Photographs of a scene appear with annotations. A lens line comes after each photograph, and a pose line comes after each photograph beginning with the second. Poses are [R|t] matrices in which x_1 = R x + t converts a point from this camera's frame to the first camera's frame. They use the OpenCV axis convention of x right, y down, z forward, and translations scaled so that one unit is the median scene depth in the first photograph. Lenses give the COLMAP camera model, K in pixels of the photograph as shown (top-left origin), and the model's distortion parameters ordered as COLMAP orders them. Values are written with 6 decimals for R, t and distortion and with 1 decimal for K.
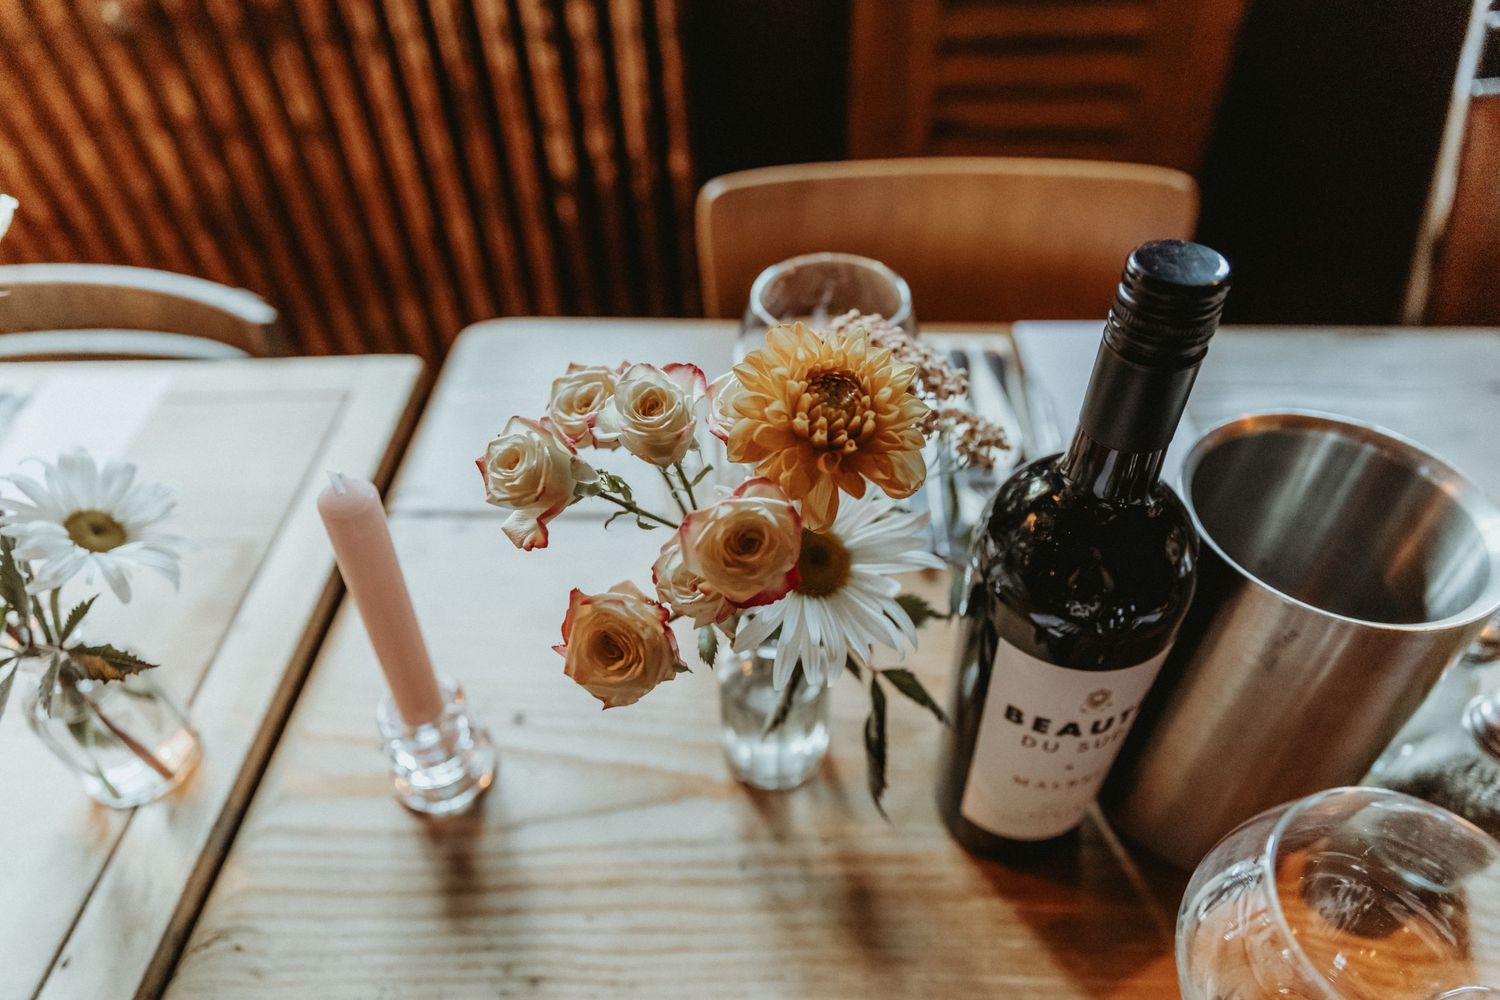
lens RADIAL K [[993.1, 0, 752.4], [0, 993.1, 506.3], [0, 0, 1]] dist [0.007278, 0.000601]
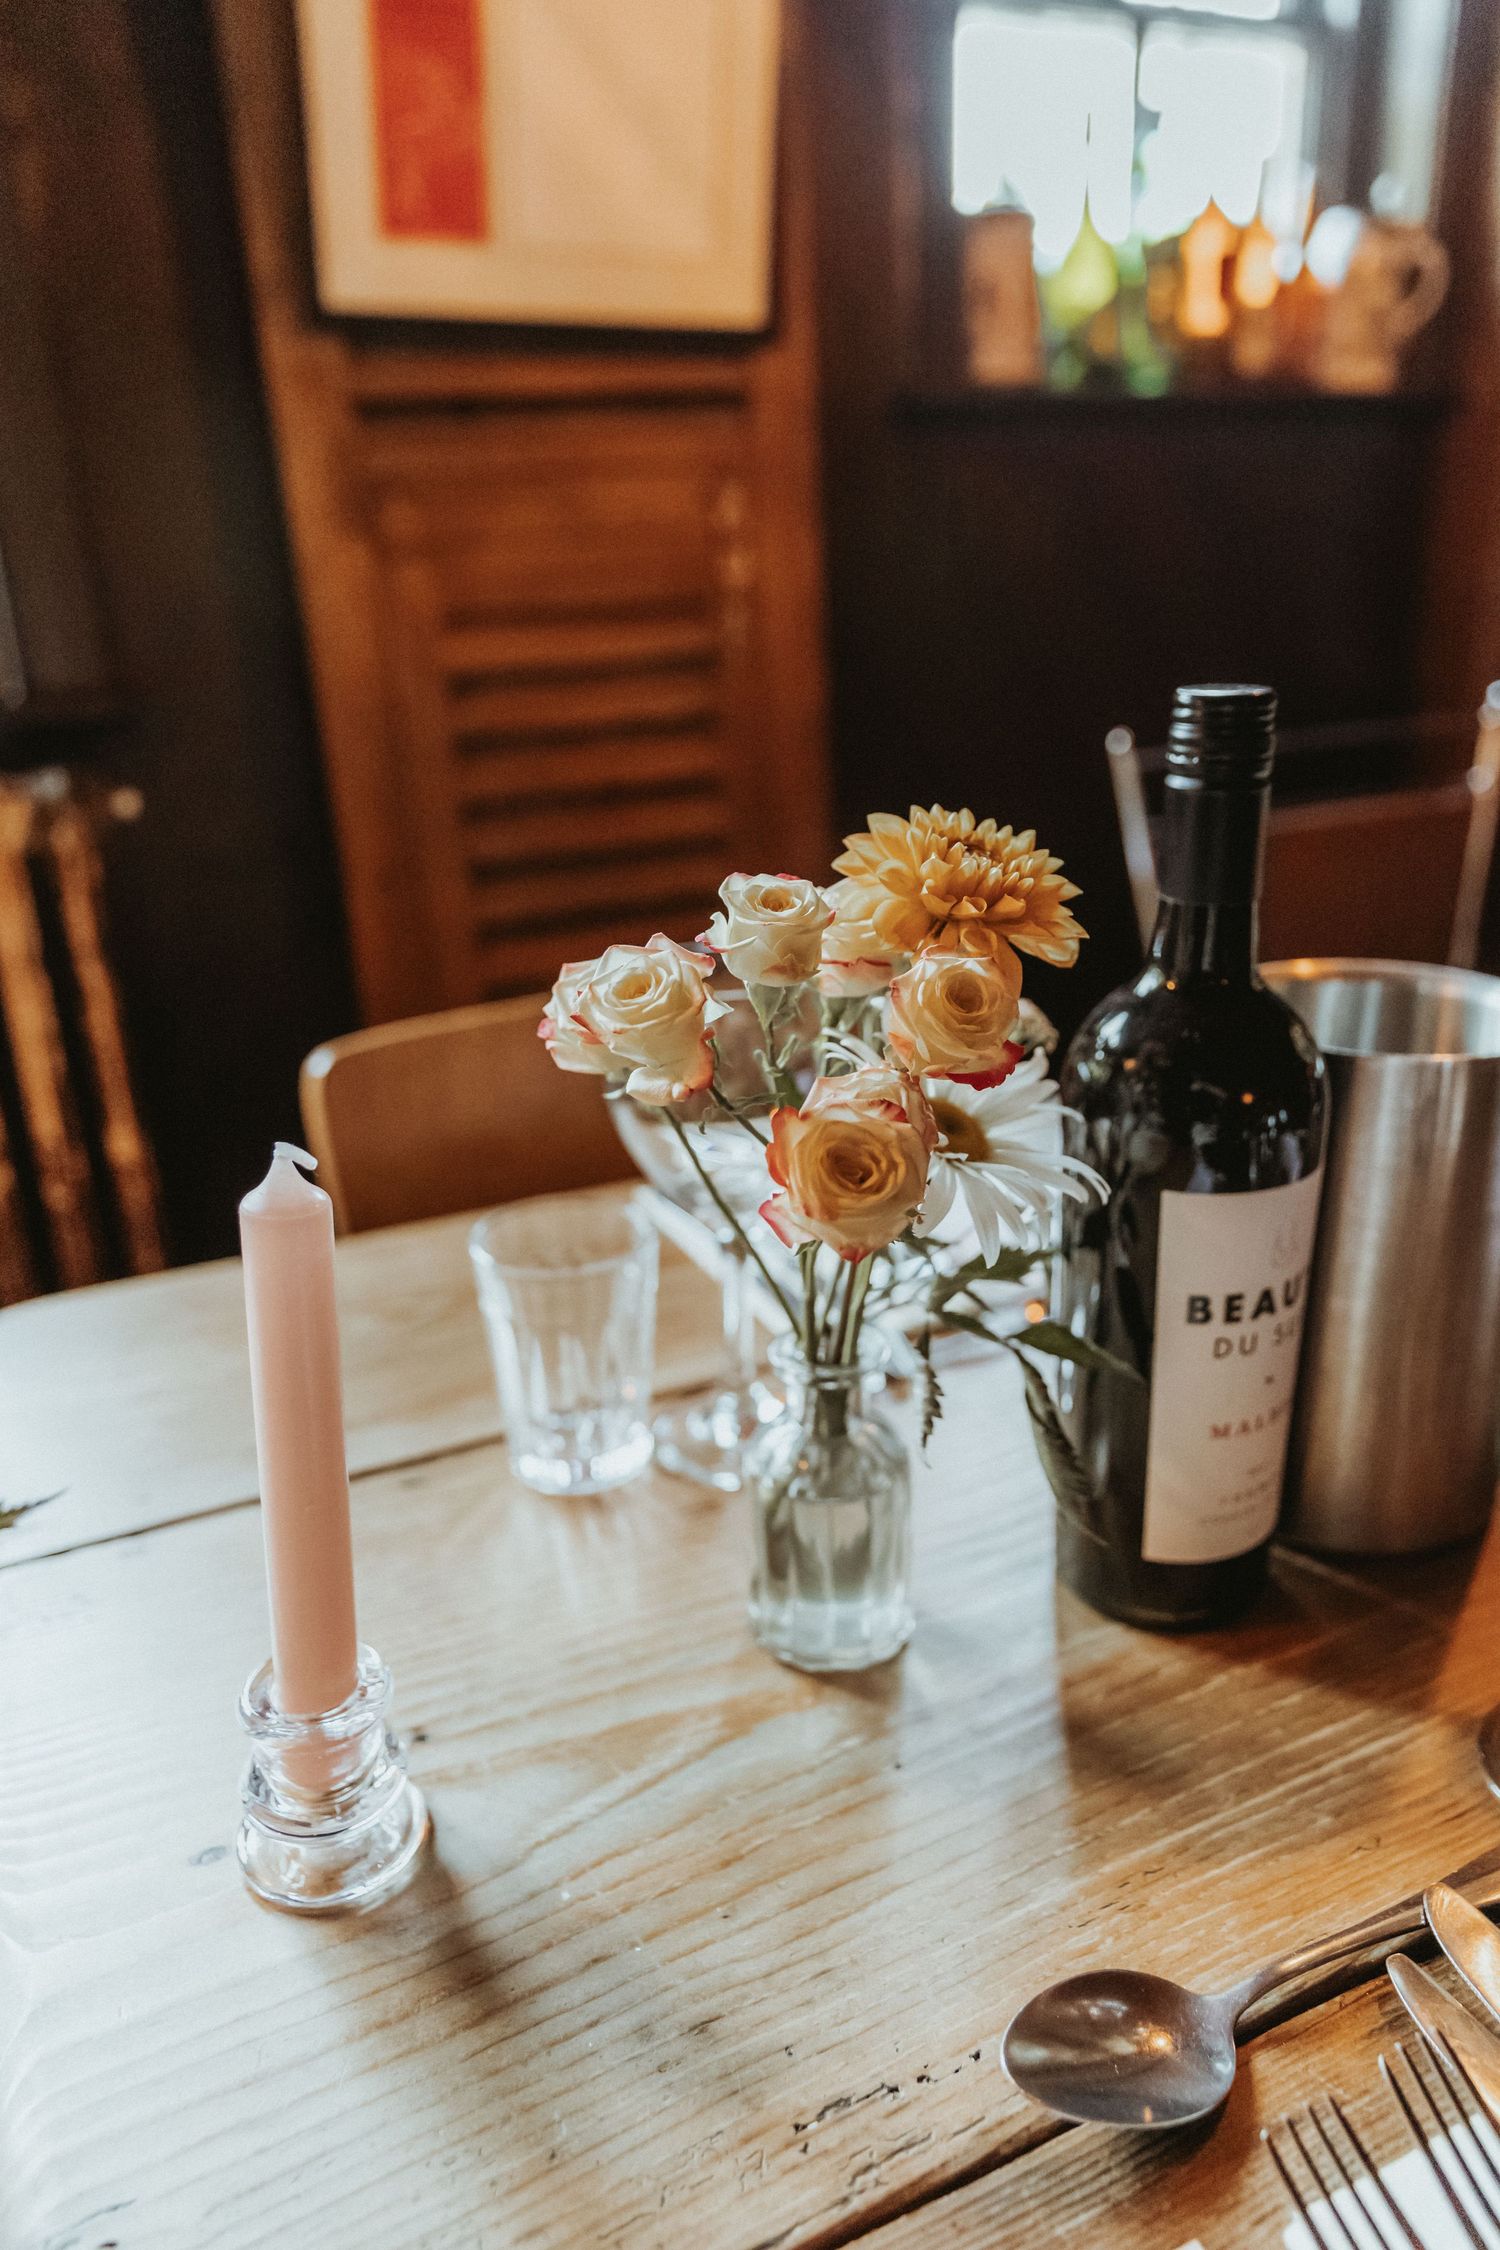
lens RADIAL K [[1700.8, 0, 742.1], [0, 1700.8, 1120.3], [0, 0, 1]] dist [-0.016031, -0.000730]
pose [[0.875023, -0.154951, 0.458613, -0.576607], [0.339627, 0.871596, -0.353517, 0.389863], [-0.344947, 0.465093, 0.815291, -0.023812]]
